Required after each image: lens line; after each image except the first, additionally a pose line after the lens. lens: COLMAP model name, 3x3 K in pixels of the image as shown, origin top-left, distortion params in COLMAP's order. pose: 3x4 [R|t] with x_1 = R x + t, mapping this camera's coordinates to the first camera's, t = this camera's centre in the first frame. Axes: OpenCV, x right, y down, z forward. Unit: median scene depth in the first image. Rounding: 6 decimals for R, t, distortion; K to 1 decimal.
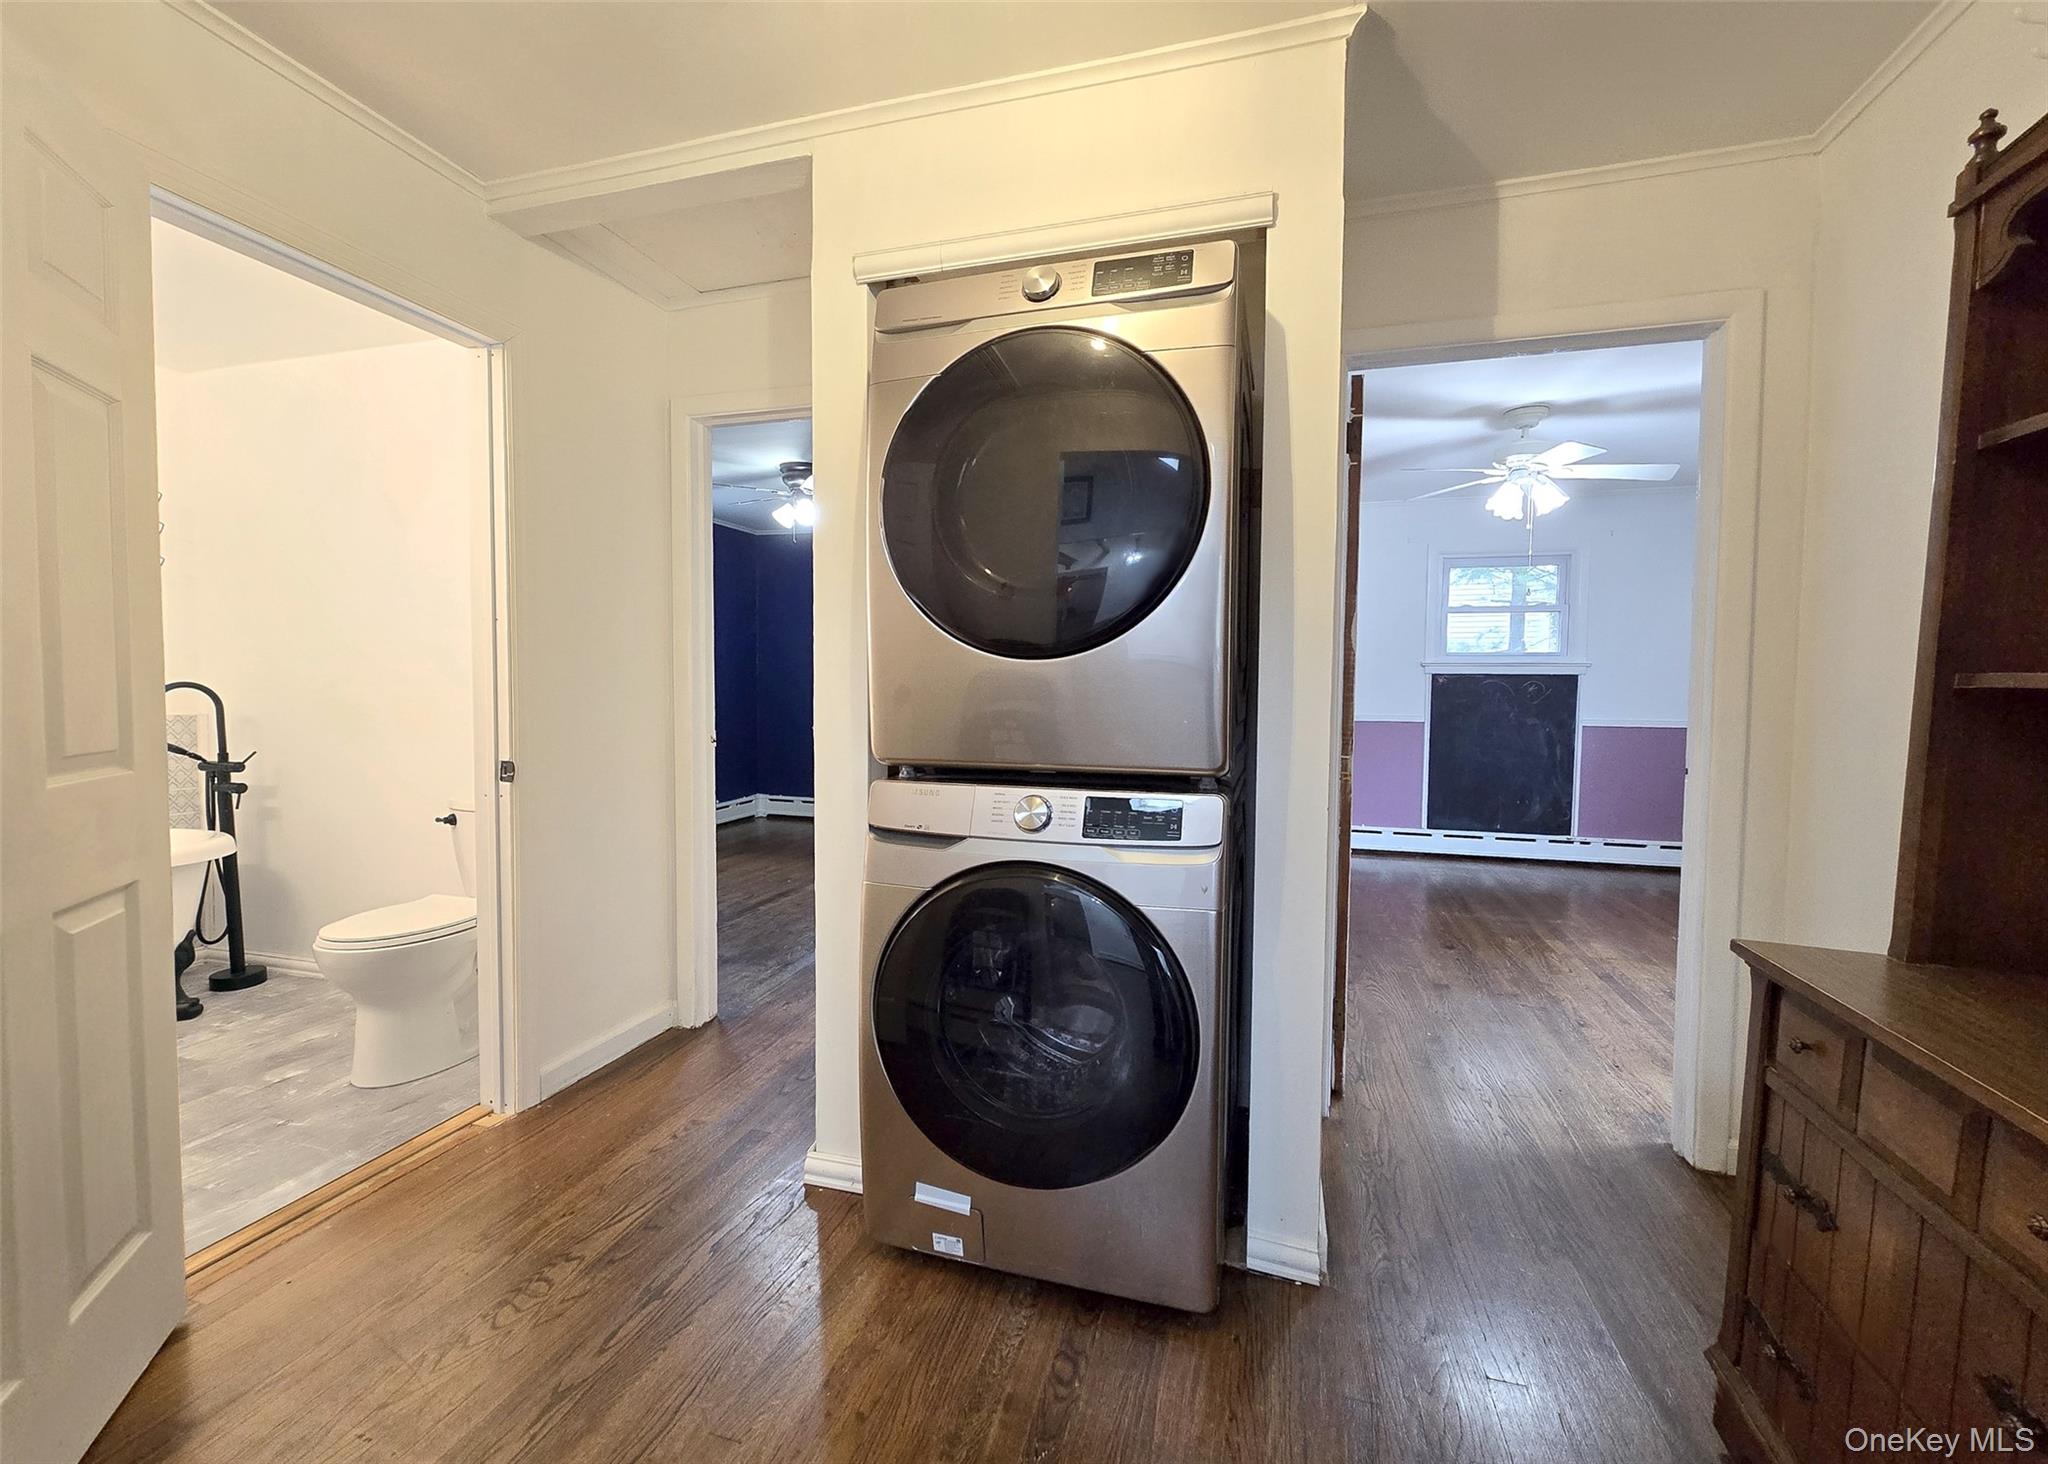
lens RADIAL K [[843.0, 0, 1040.6], [0, 843.0, 722.3], [0, 0, 1]] dist [-0.000567, 0.000562]
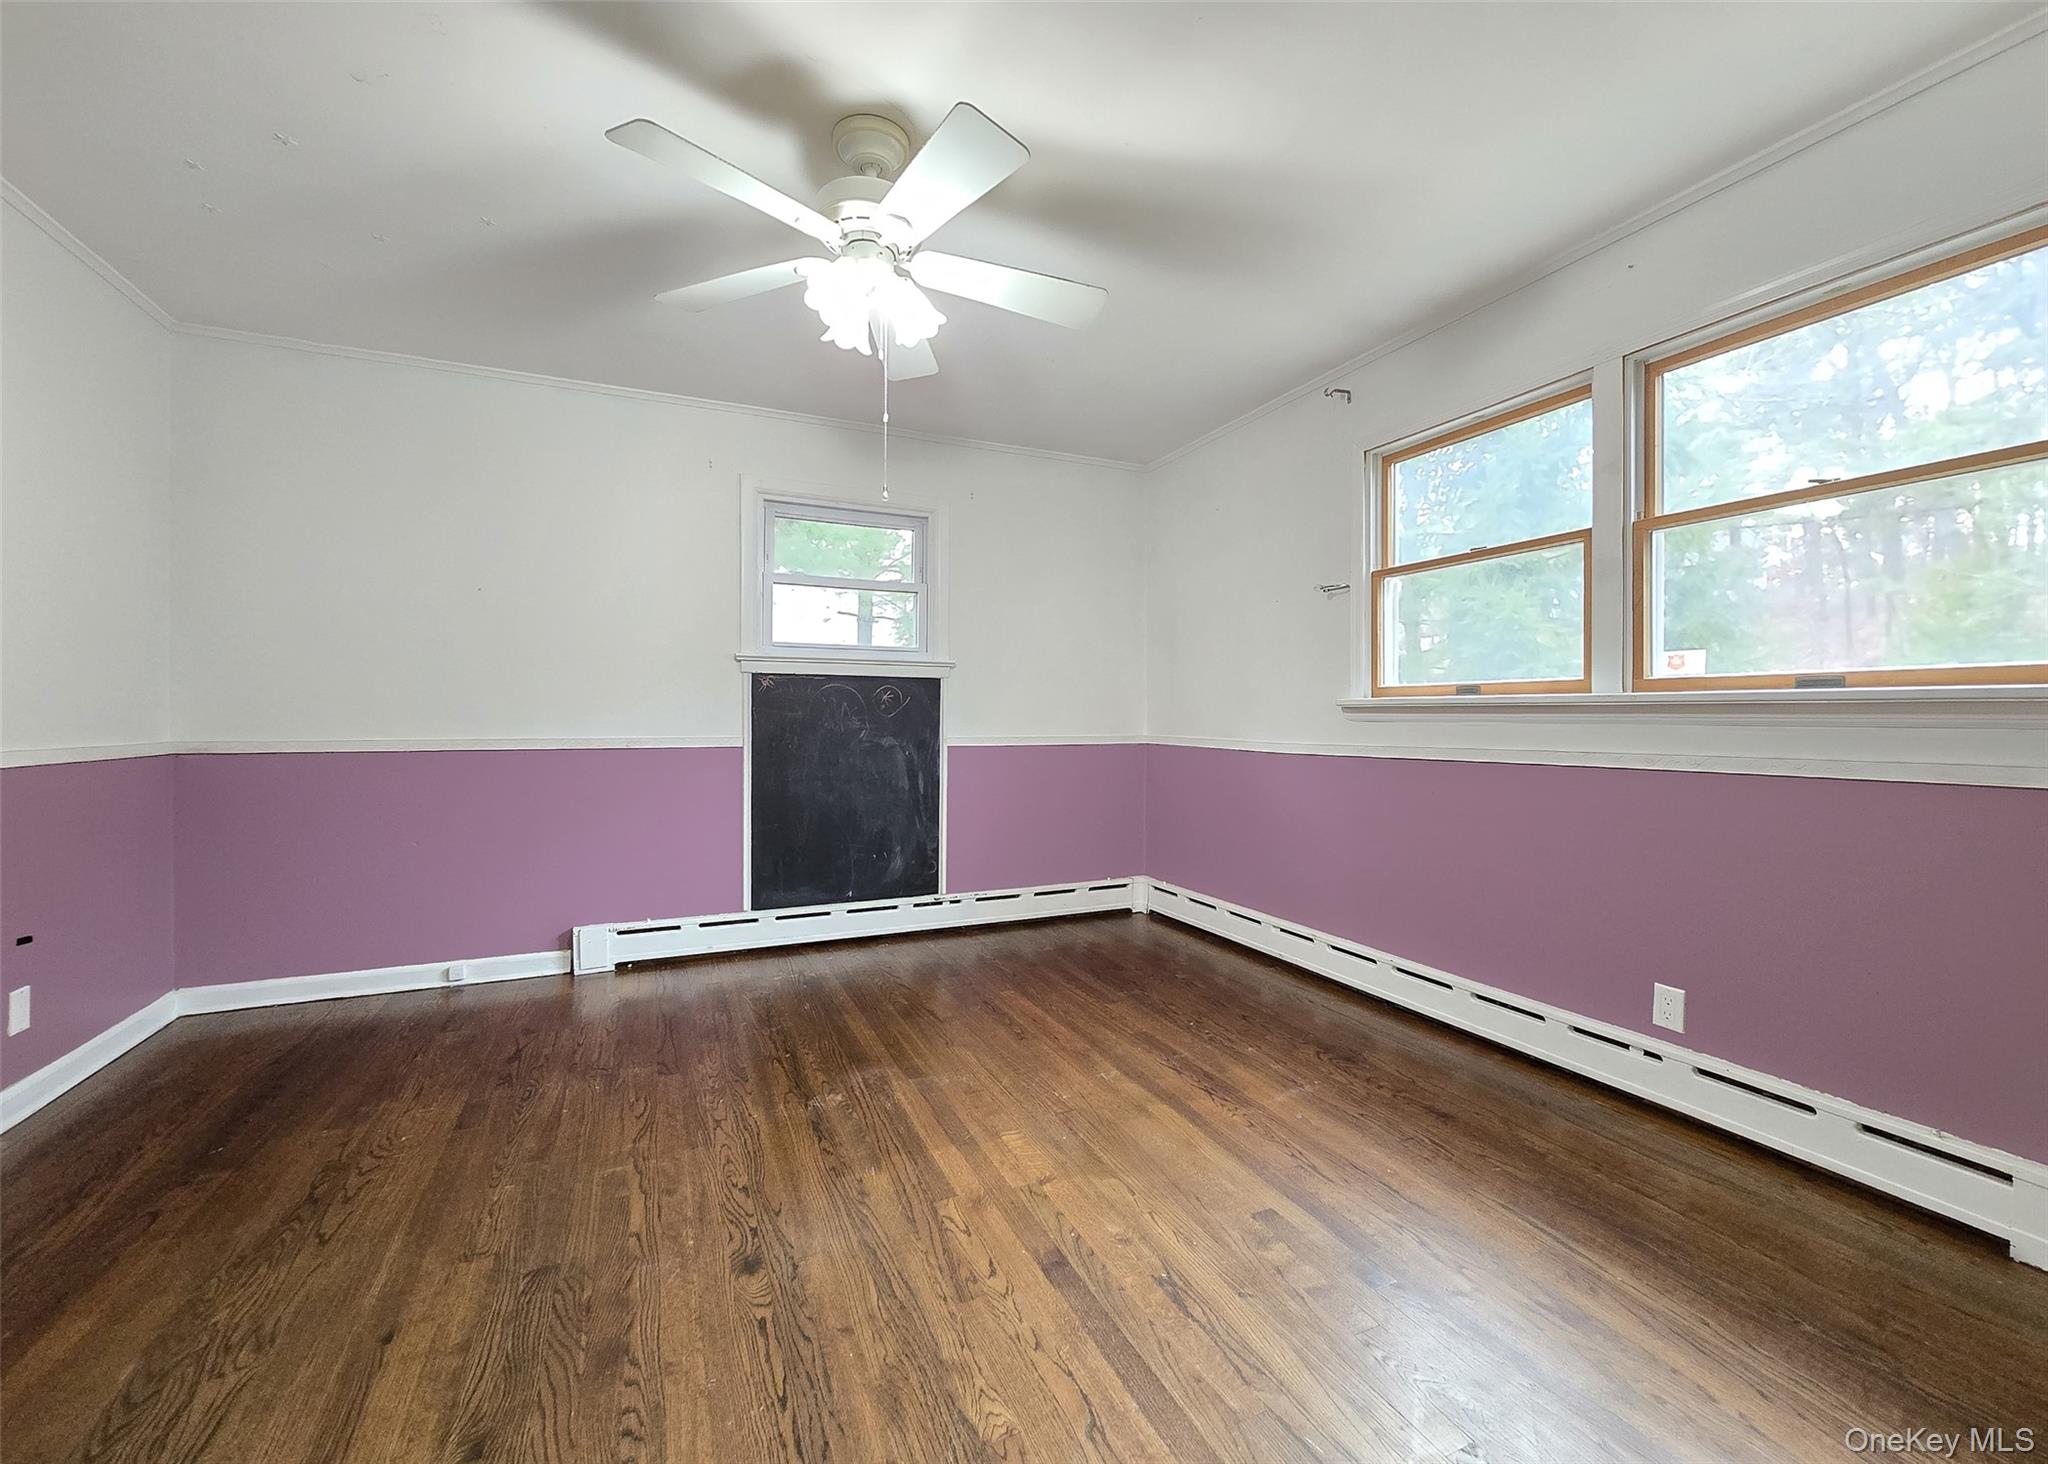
lens RADIAL K [[843.0, 0, 1040.6], [0, 843.0, 722.3], [0, 0, 1]] dist [-0.000567, 0.000562]
pose [[0.752271, -0.011094, 0.658760, 0.209174], [0.033810, 0.999191, -0.021782, 0.002368], [-0.657985, 0.038659, 0.752038, 0.376201]]
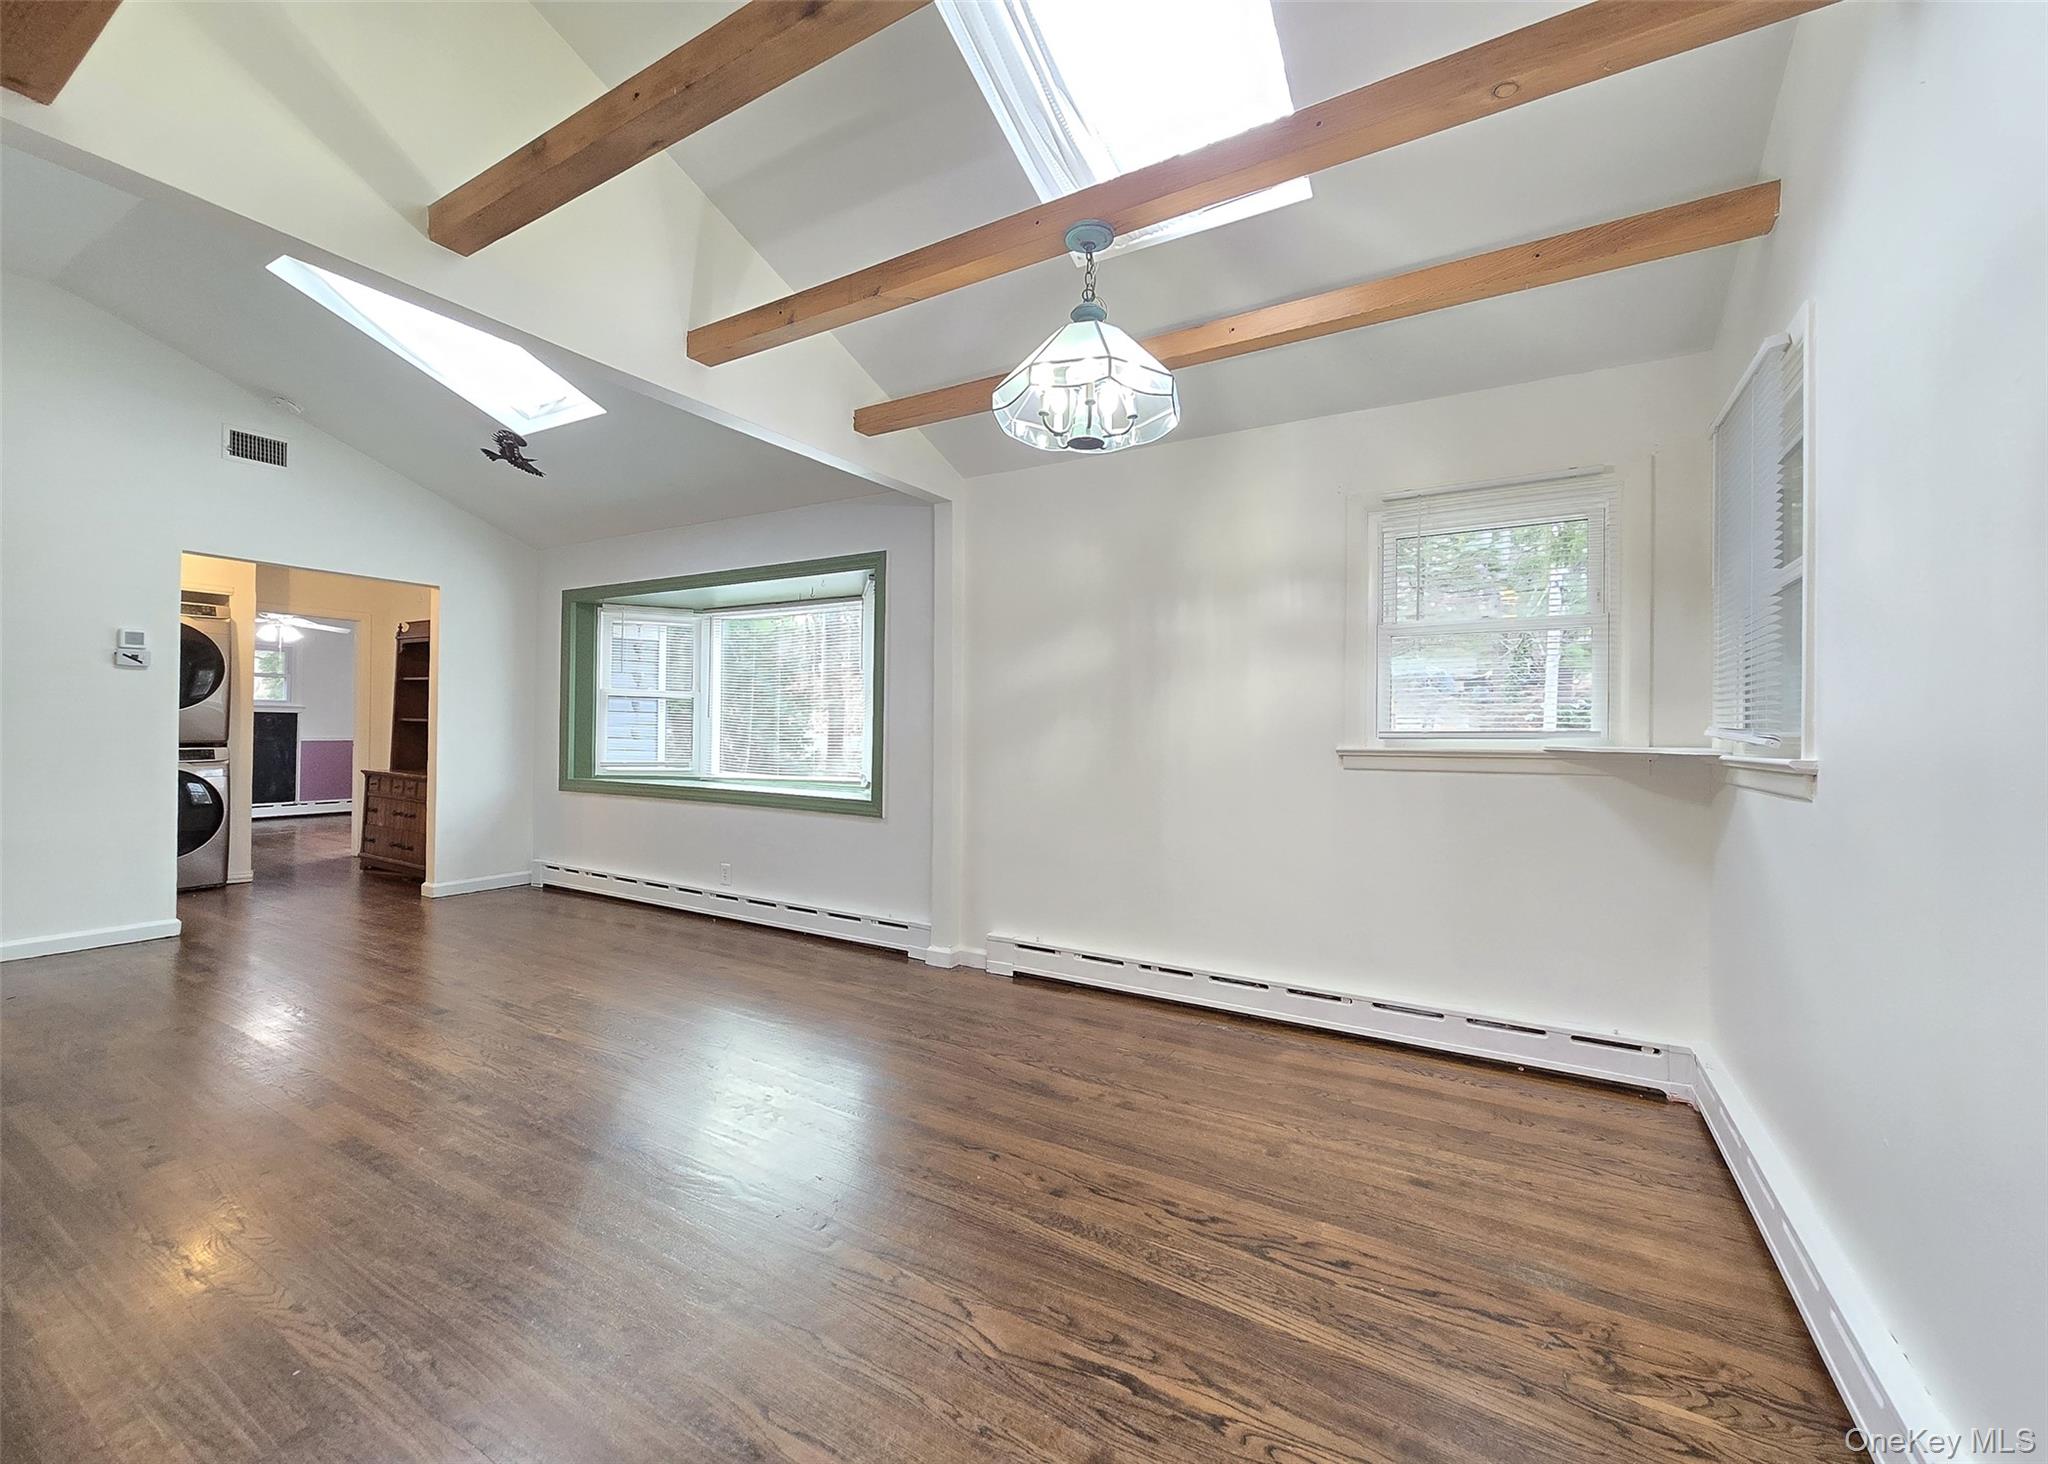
lens RADIAL K [[837.9, 0, 1017.7], [0, 837.9, 725.8], [0, 0, 1]] dist [-0.003120, -0.000008]
pose [[0.251874, 0.006551, 0.967738, -0.746734], [0.031967, 0.999375, -0.015085, 0.048035], [-0.967232, 0.034735, 0.251508, -1.001387]]
